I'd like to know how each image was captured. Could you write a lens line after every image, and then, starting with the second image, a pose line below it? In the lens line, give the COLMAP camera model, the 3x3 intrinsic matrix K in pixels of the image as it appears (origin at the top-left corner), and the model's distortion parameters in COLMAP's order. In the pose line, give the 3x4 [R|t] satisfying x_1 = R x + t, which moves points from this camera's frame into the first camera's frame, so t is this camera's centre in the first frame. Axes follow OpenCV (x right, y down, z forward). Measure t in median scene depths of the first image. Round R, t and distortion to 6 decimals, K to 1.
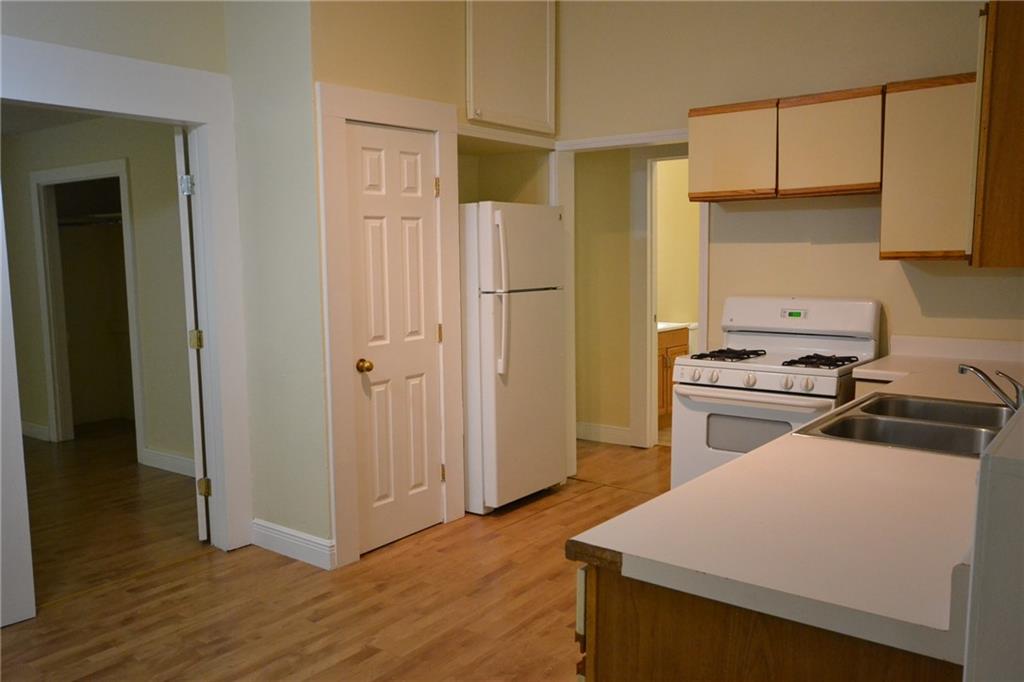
lens RADIAL K [[855.5, 0, 514.9], [0, 855.5, 347.6], [0, 0, 1]] dist [0.014304, 0.031582]
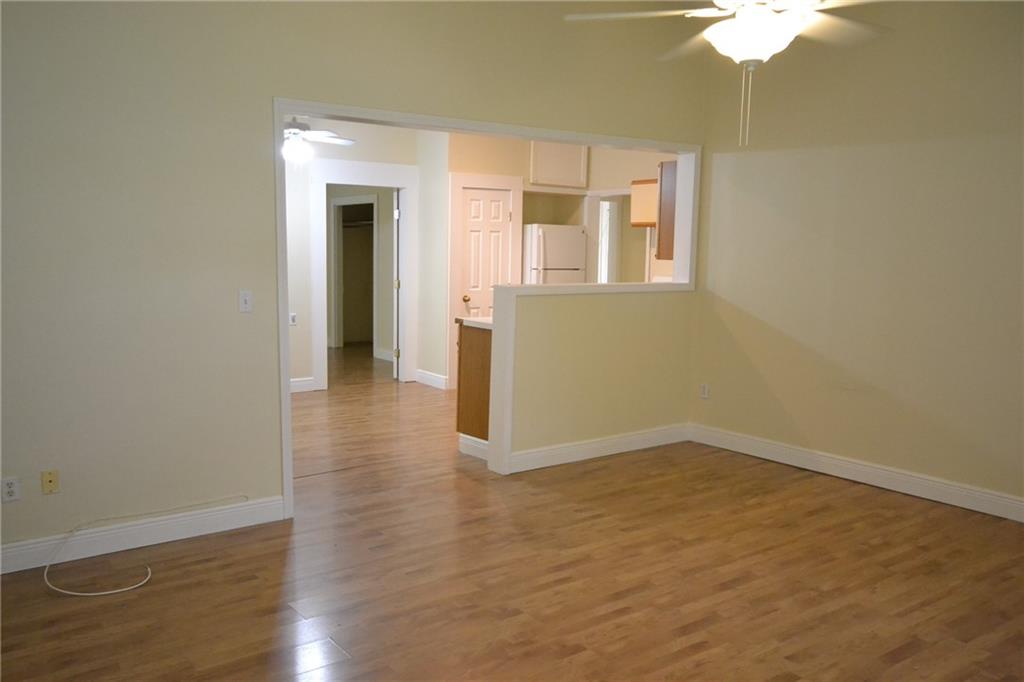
lens RADIAL K [[855.5, 0, 506.1], [0, 855.5, 342.6], [0, 0, 1]] dist [0.014304, 0.031582]
pose [[0.957952, 0.064823, -0.279512, 0.497046], [-0.065679, 0.997821, 0.006312, 0.103348], [0.279312, 0.012312, 0.960121, -0.982980]]
